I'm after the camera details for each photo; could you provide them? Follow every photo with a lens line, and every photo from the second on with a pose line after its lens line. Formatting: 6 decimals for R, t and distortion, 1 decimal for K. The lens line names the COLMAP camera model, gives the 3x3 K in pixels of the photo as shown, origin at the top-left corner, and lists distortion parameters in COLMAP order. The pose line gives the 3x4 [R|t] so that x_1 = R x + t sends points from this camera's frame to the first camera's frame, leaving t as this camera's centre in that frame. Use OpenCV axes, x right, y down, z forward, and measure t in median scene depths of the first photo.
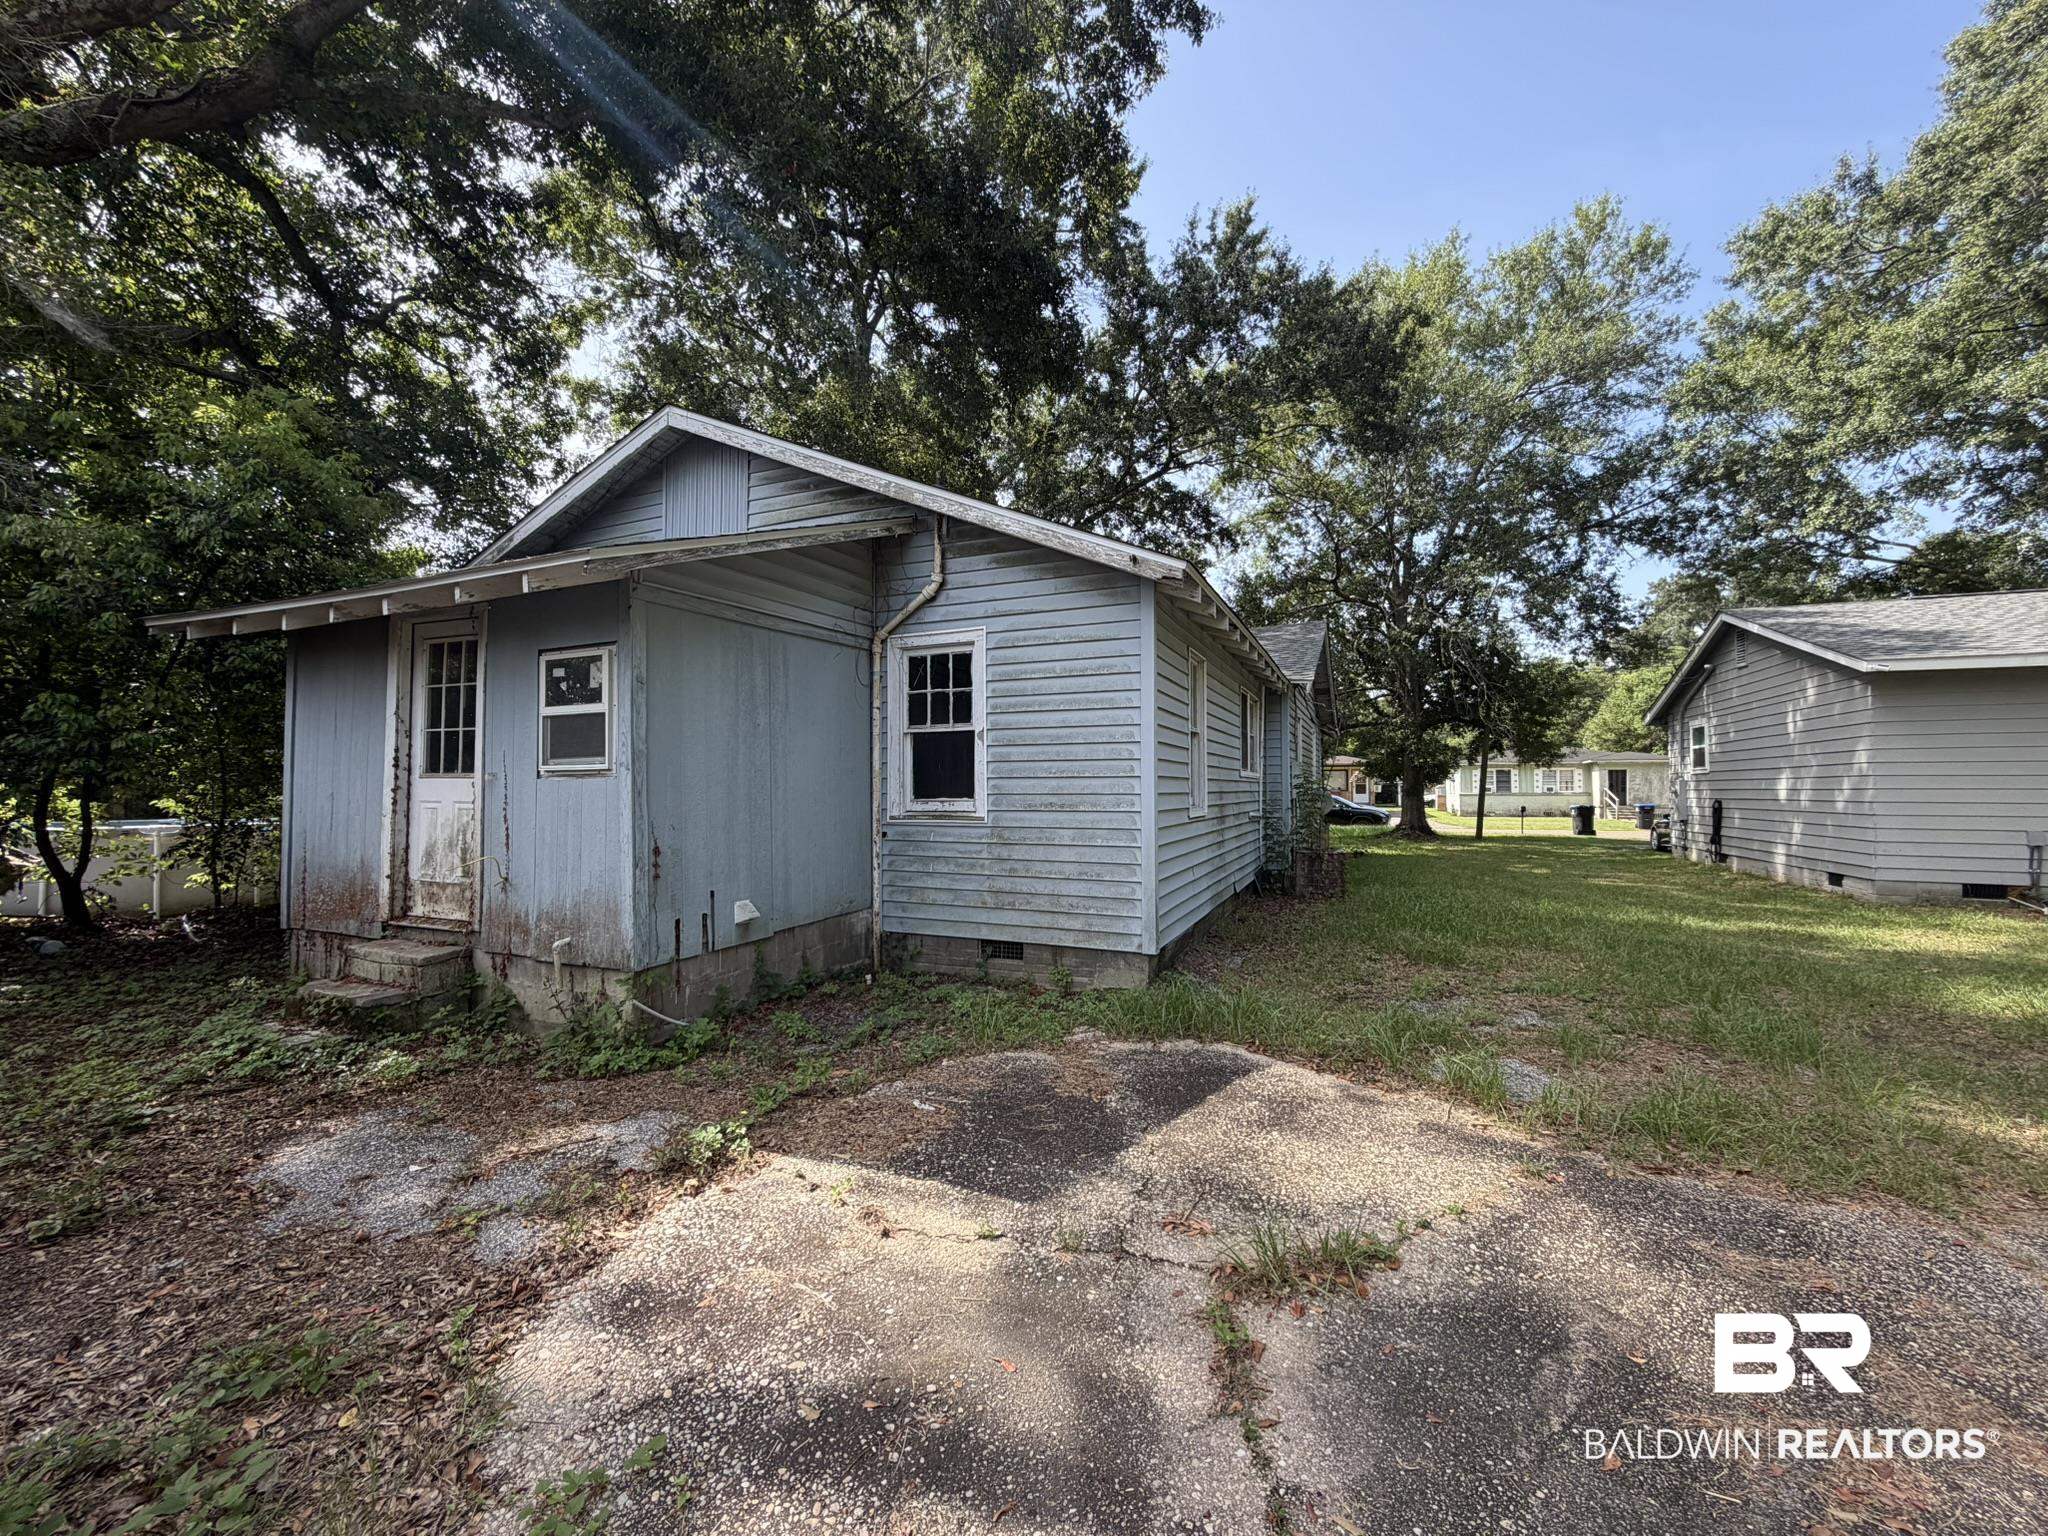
lens RADIAL K [[819.4, 0, 1020.1], [0, 819.4, 773.1], [0, 0, 1]] dist [-0.000181, -0.000448]
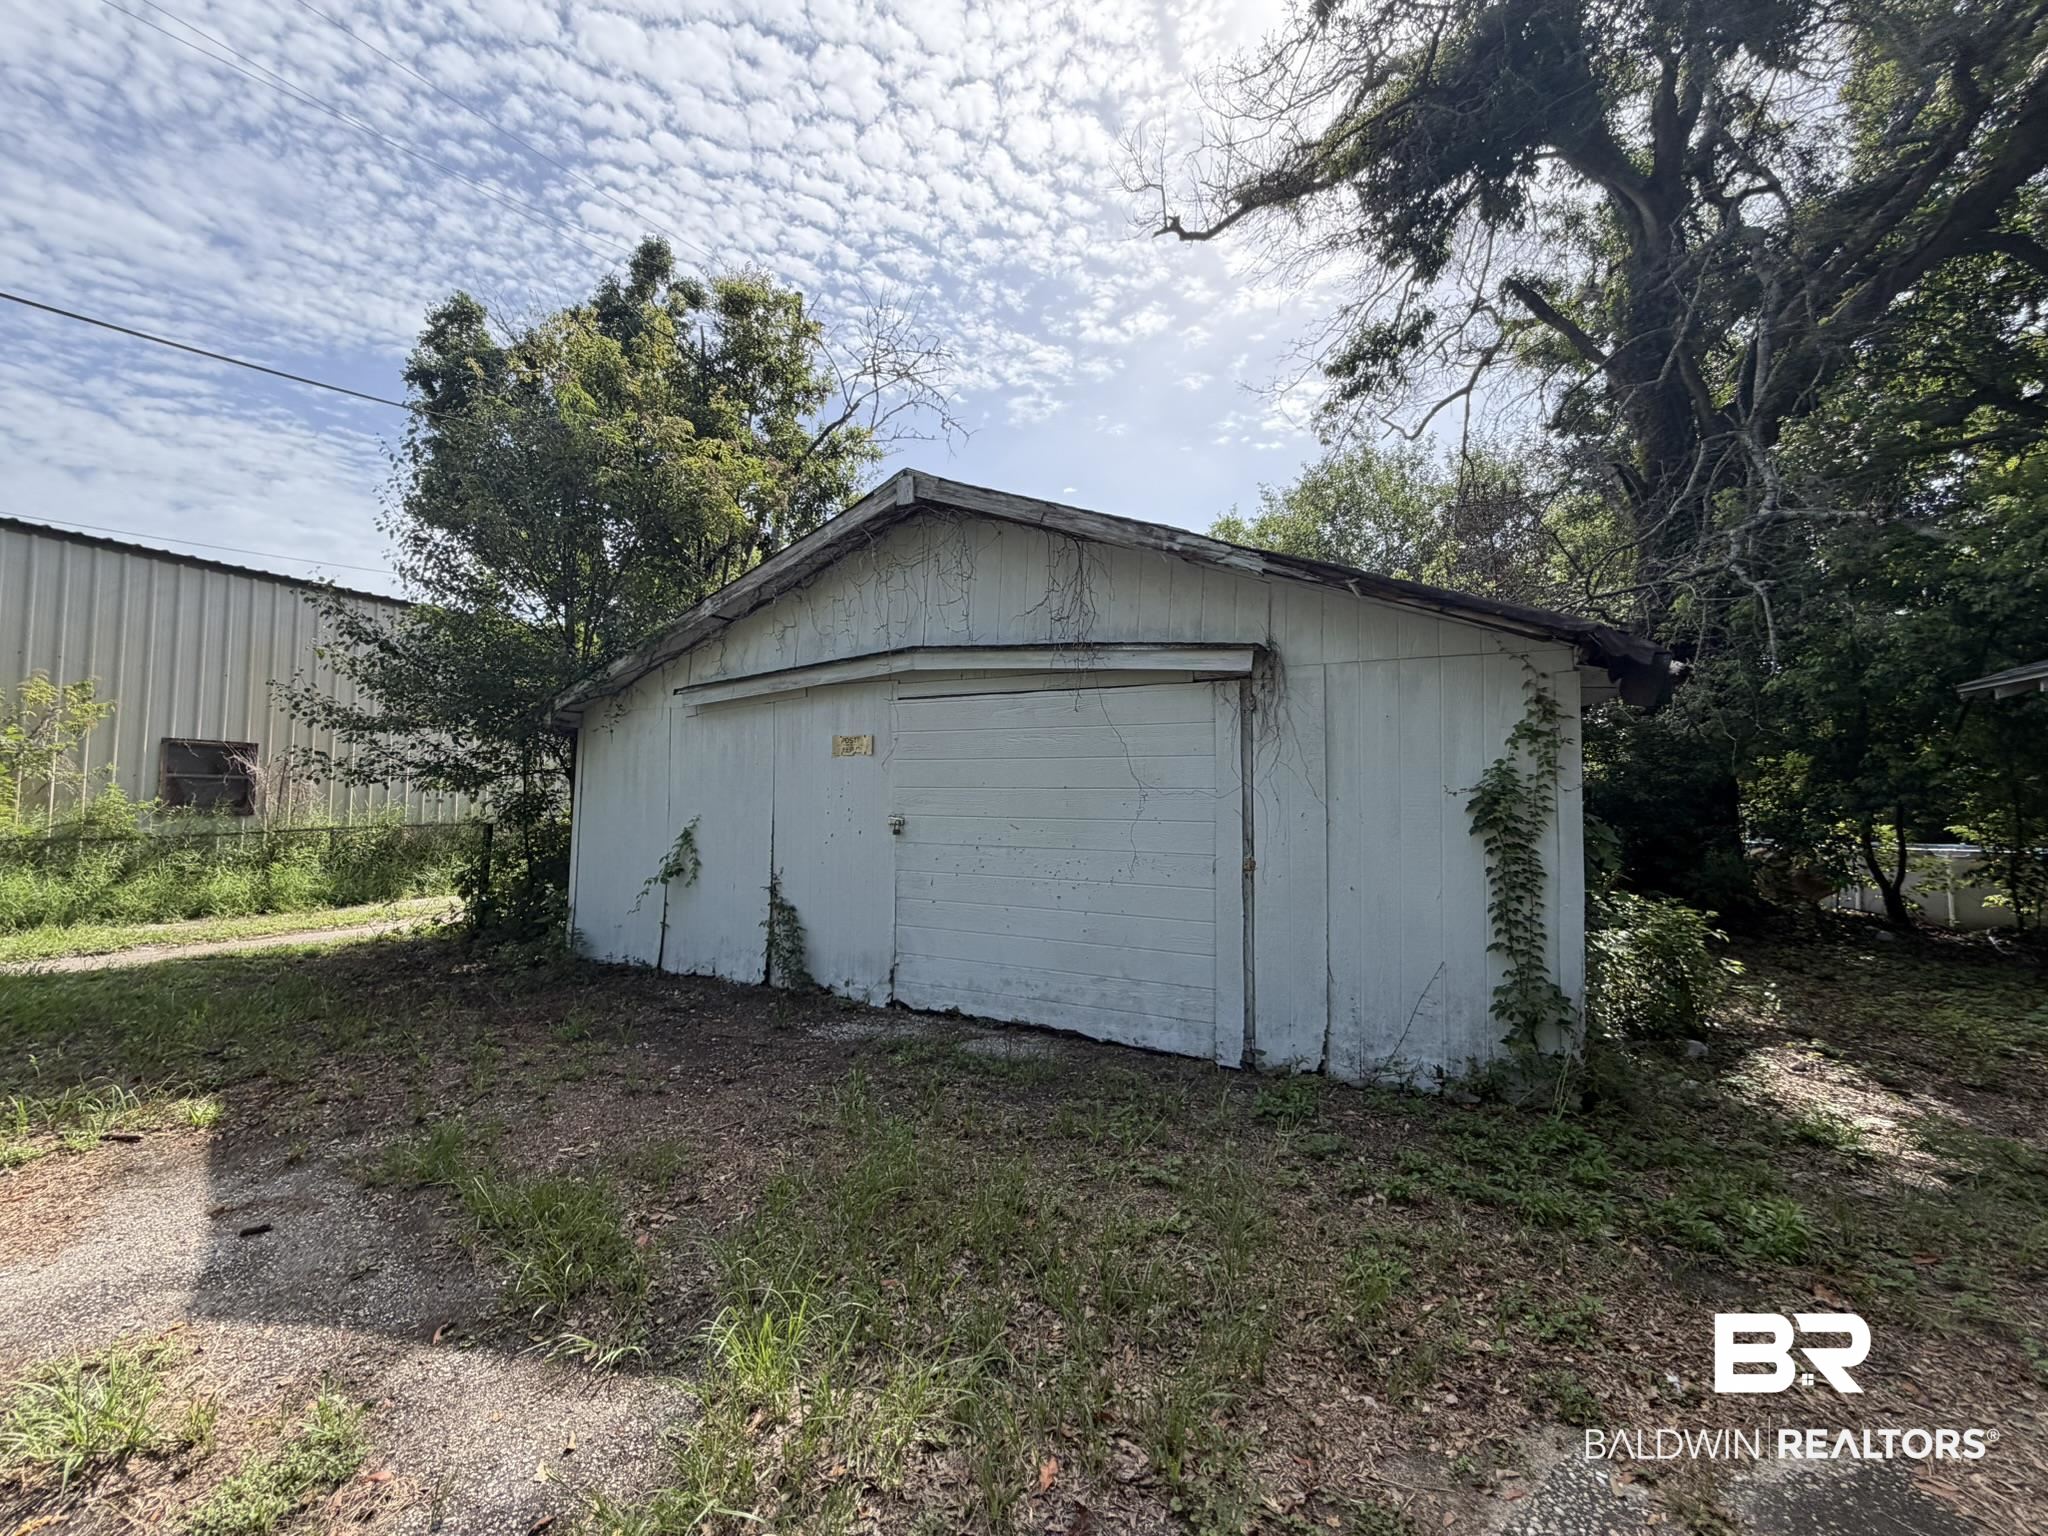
lens RADIAL K [[819.4, 0, 1020.1], [0, 819.4, 767.9], [0, 0, 1]] dist [-0.000181, -0.000448]
pose [[-0.070512, -0.044707, -0.996509, 0.215058], [0.008143, 0.998936, -0.045392, -0.010125], [0.997478, -0.011316, -0.070073, -0.256697]]
